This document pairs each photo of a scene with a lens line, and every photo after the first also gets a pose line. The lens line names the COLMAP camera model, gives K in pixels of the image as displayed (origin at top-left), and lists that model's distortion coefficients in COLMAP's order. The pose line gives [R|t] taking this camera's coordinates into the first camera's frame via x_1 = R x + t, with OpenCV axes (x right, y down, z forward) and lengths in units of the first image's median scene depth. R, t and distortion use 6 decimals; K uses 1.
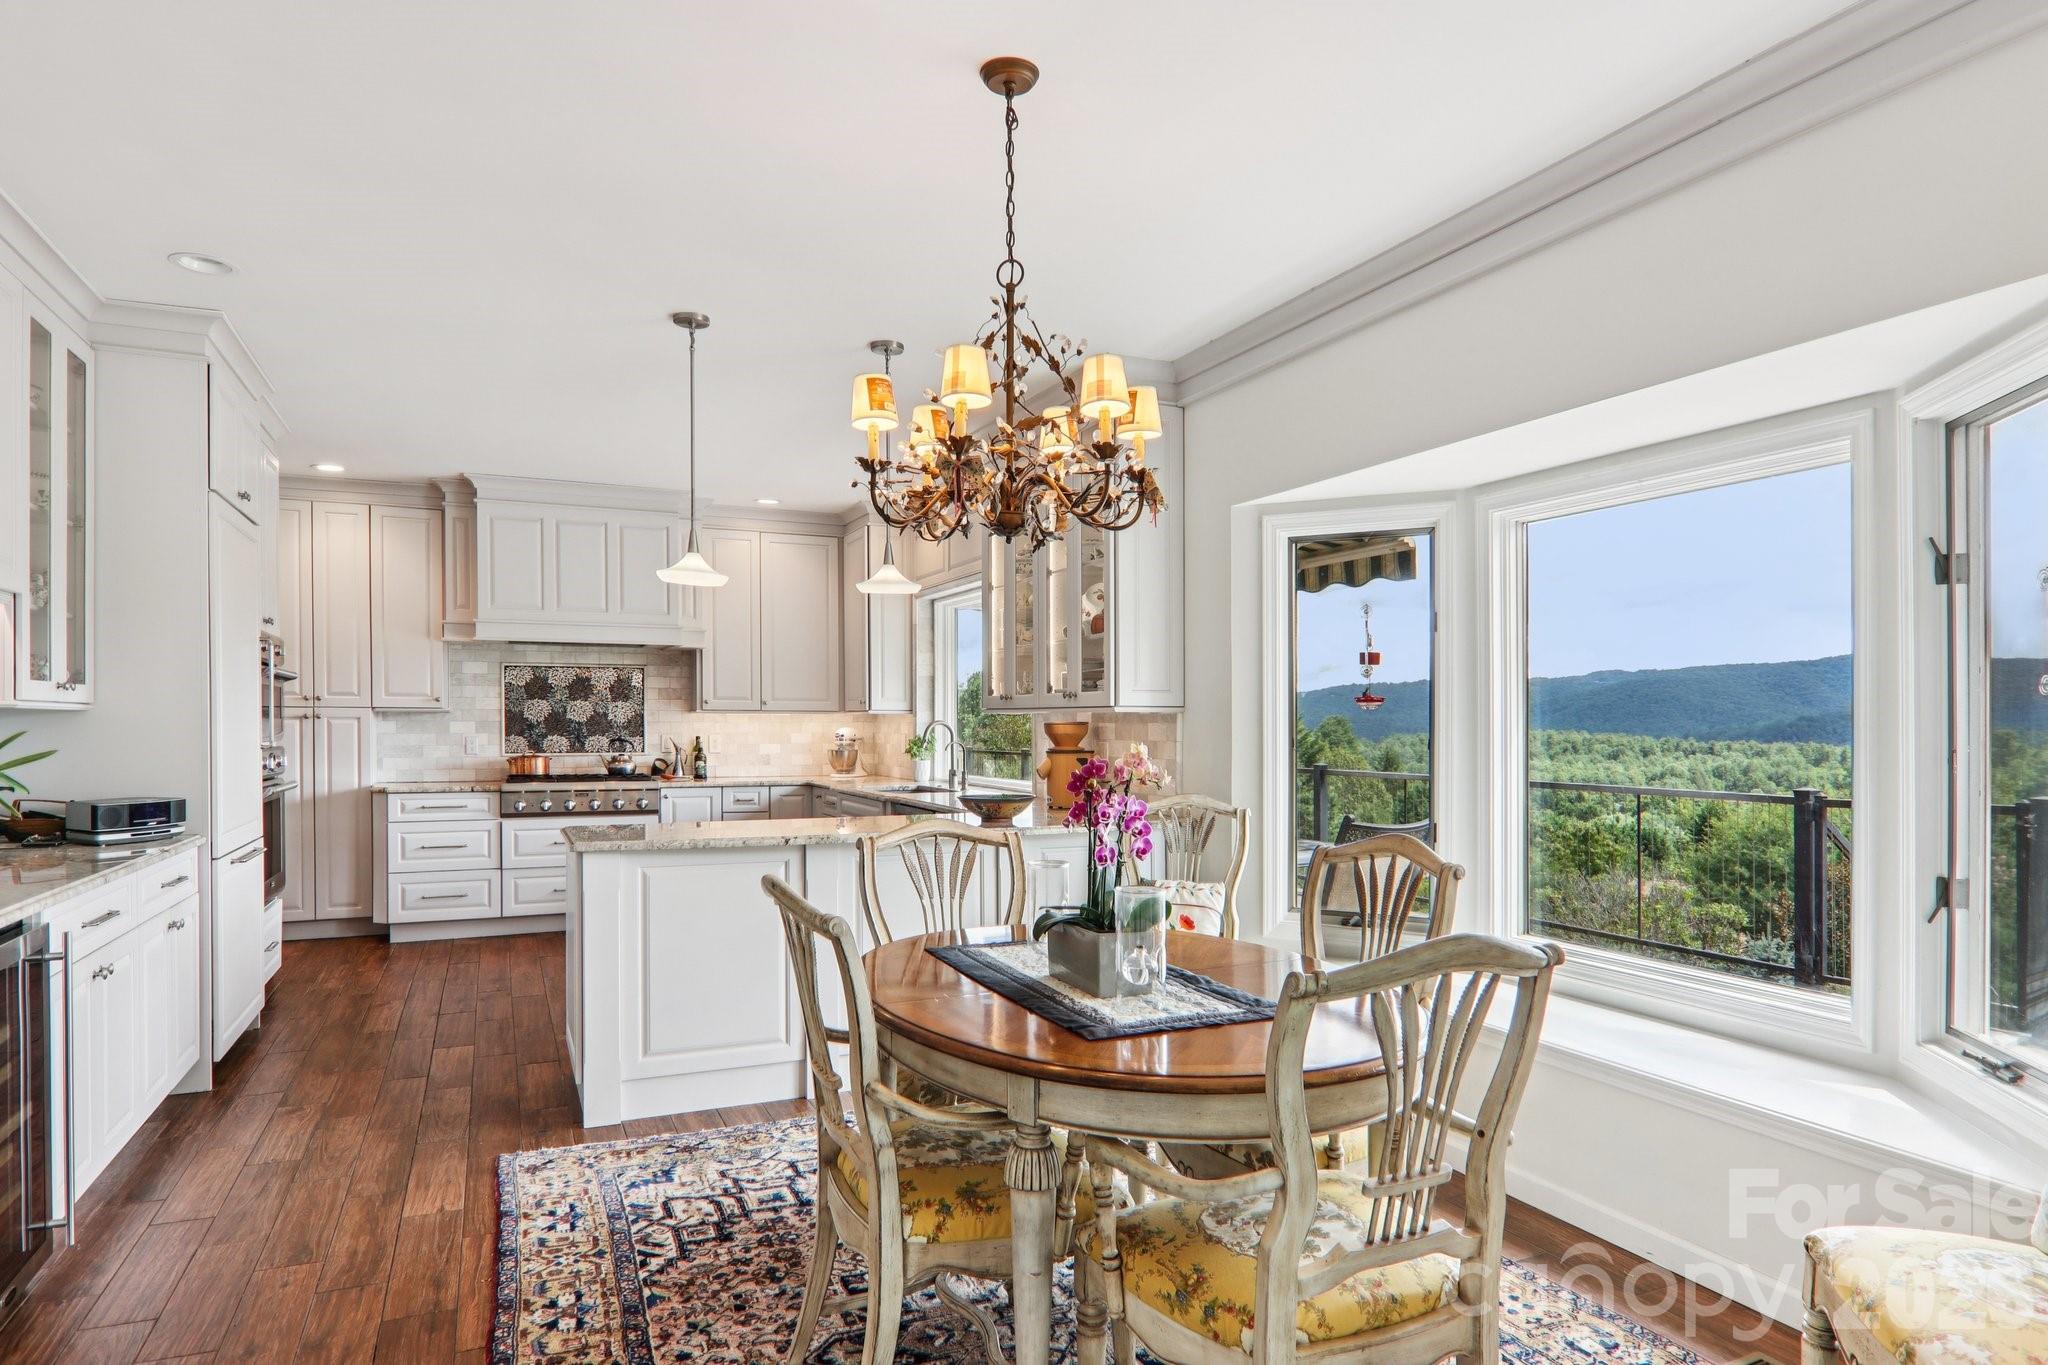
lens RADIAL K [[1175.3, 0, 1018.2], [0, 1175.3, 749.9], [0, 0, 1]] dist [0.000041, -0.015145]
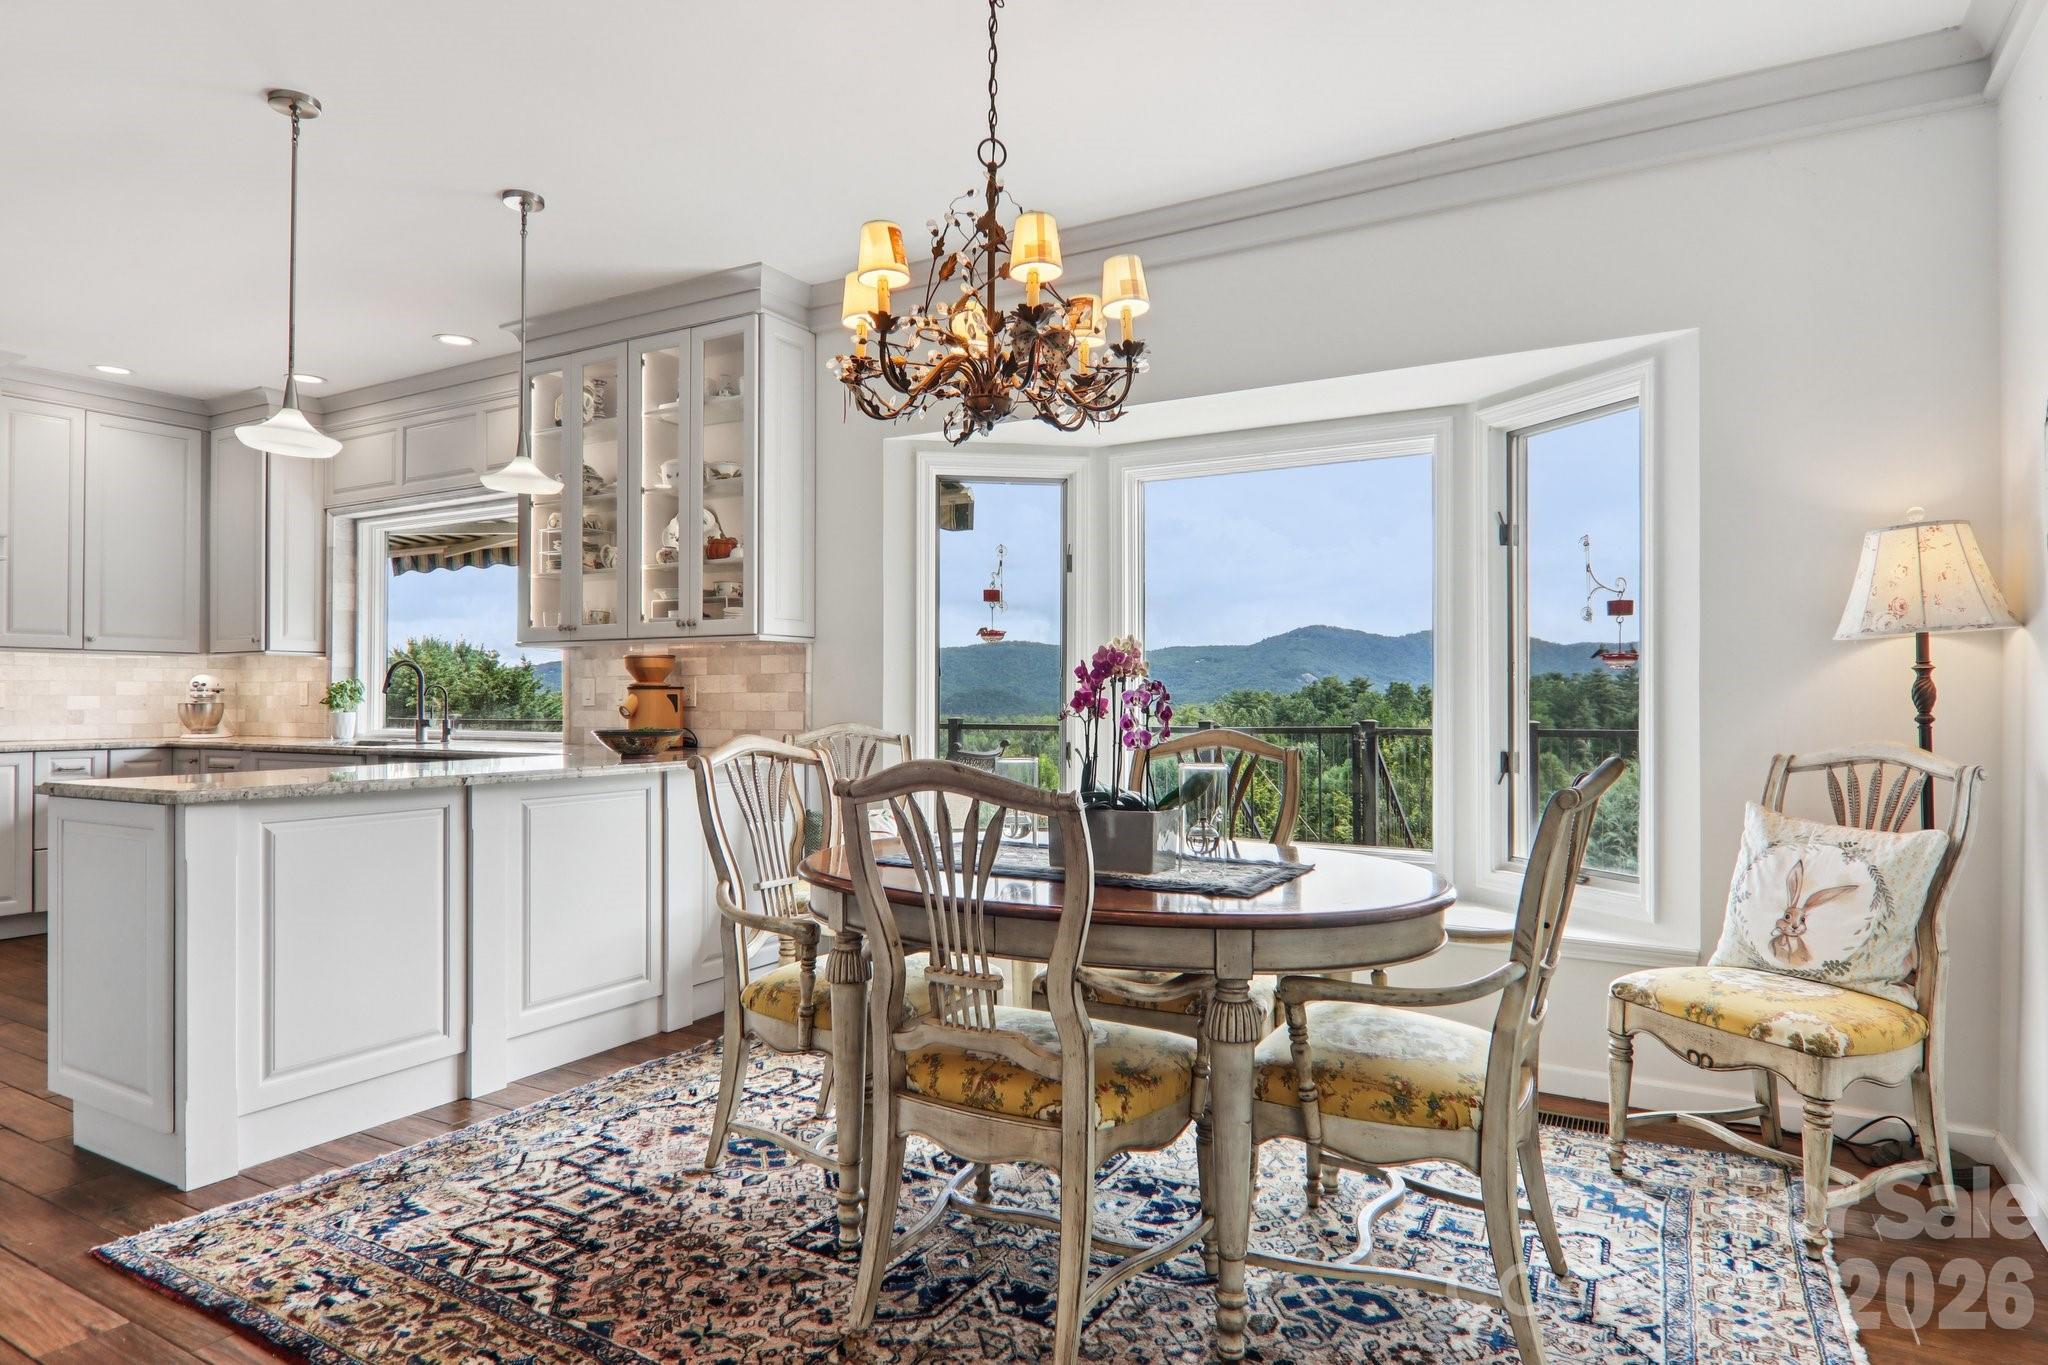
lens RADIAL K [[1175.3, 0, 998.7], [0, 1175.3, 715.1], [0, 0, 1]] dist [0.000041, -0.015145]
pose [[0.818603, -0.008204, 0.574302, -0.196727], [0.013570, 0.999895, -0.005059, 0.023076], [-0.574200, 0.011935, 0.818628, 0.070486]]
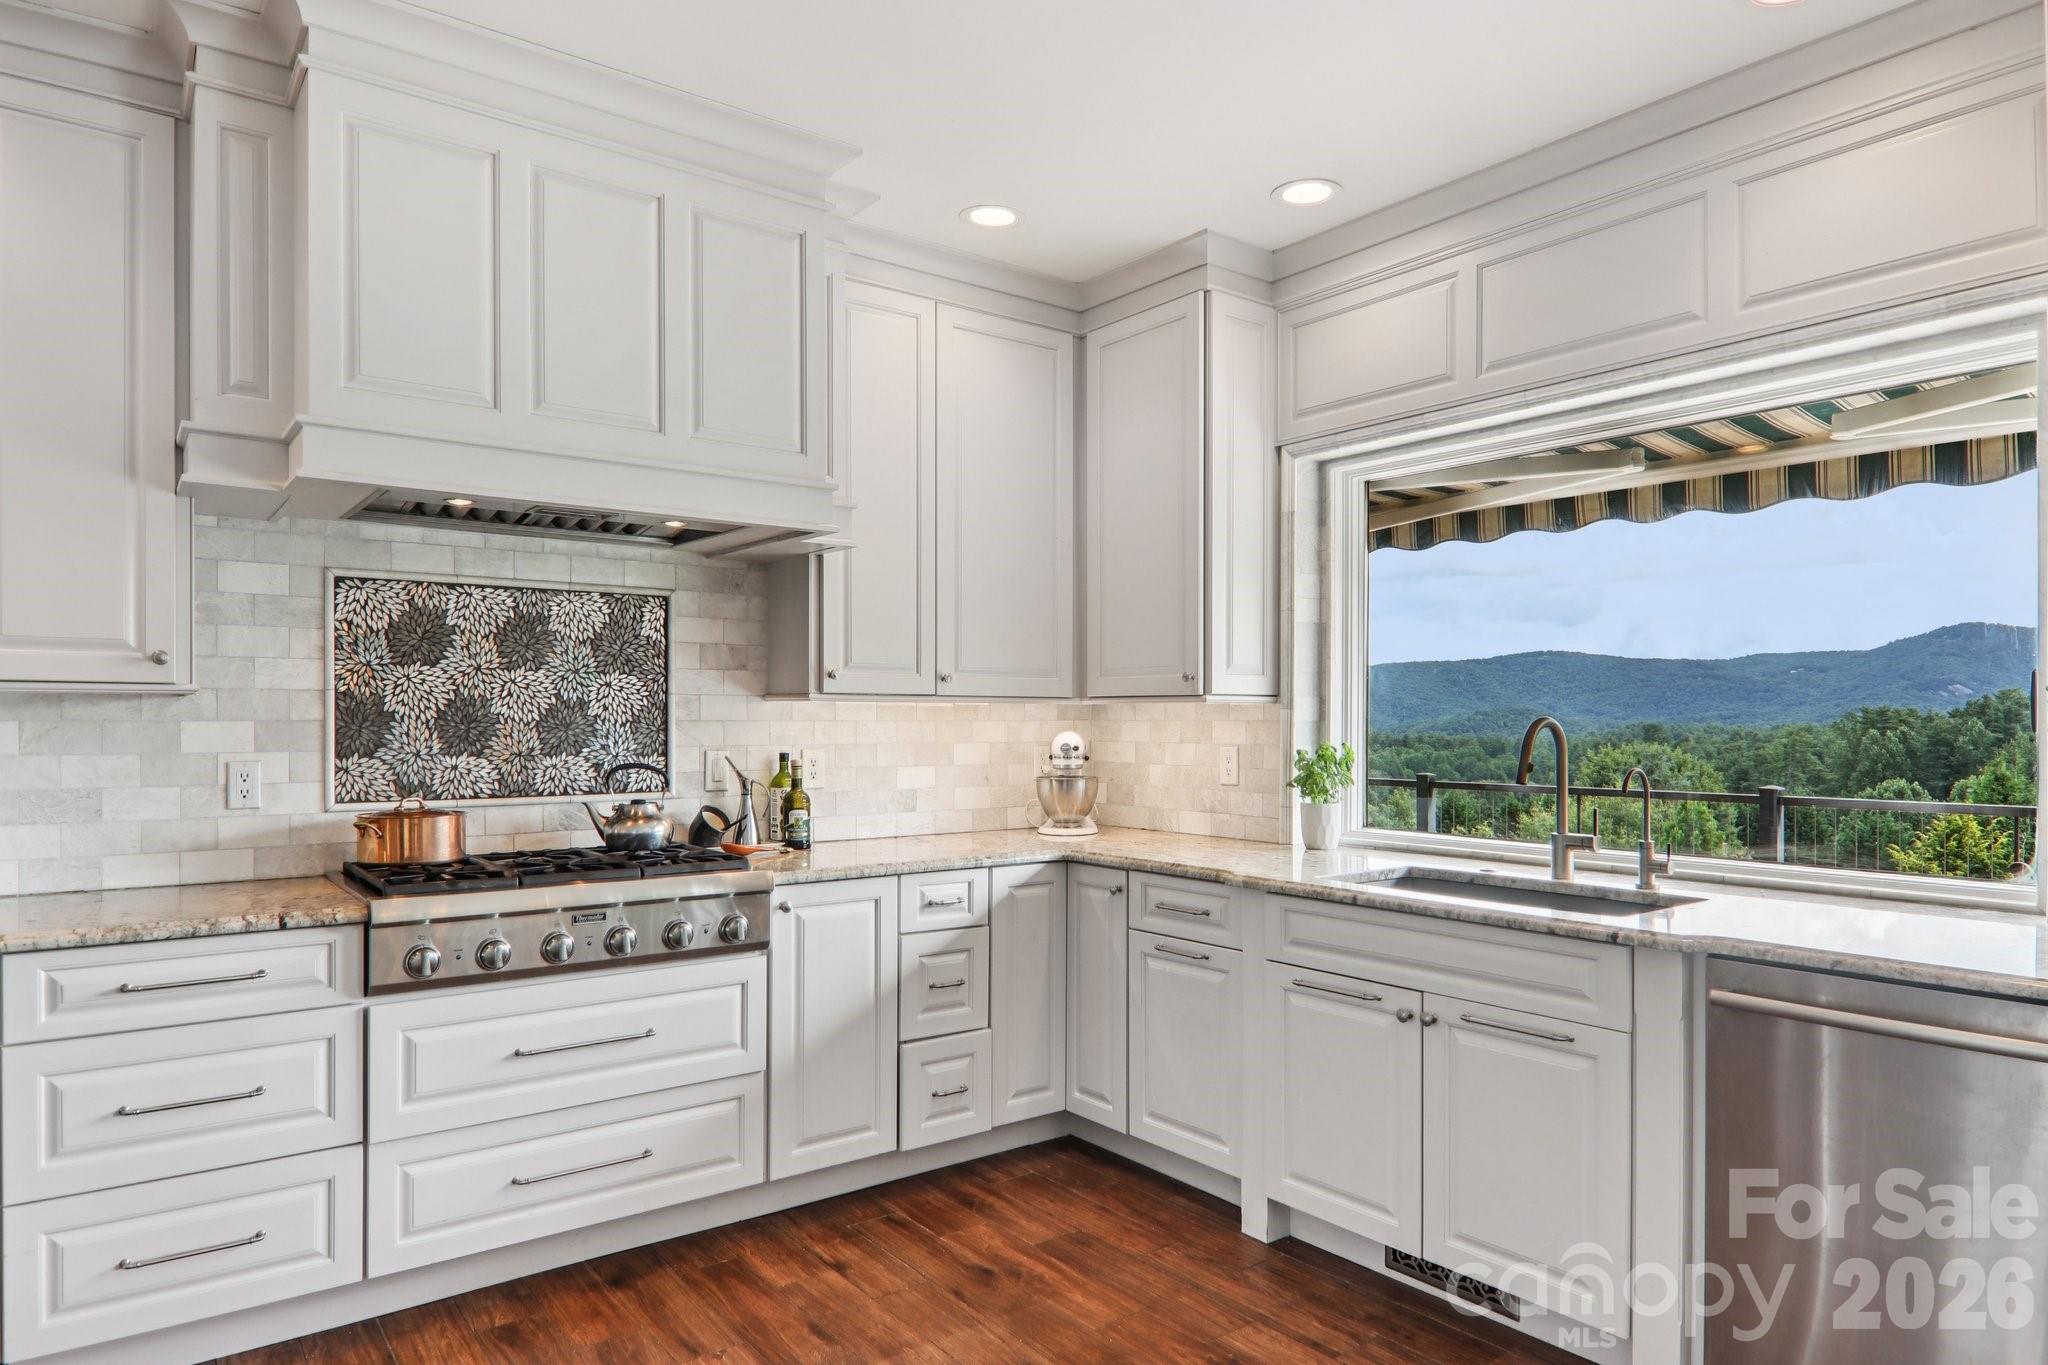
lens RADIAL K [[1249.7, 0, 1025.6], [0, 1249.7, 729.0], [0, 0, 1]] dist [0.000840, -0.009099]
pose [[0.974238, -0.003231, 0.225500, -0.341588], [0.006536, 0.999882, -0.013913, -0.015889], [-0.225428, 0.015029, 0.974144, 0.607793]]
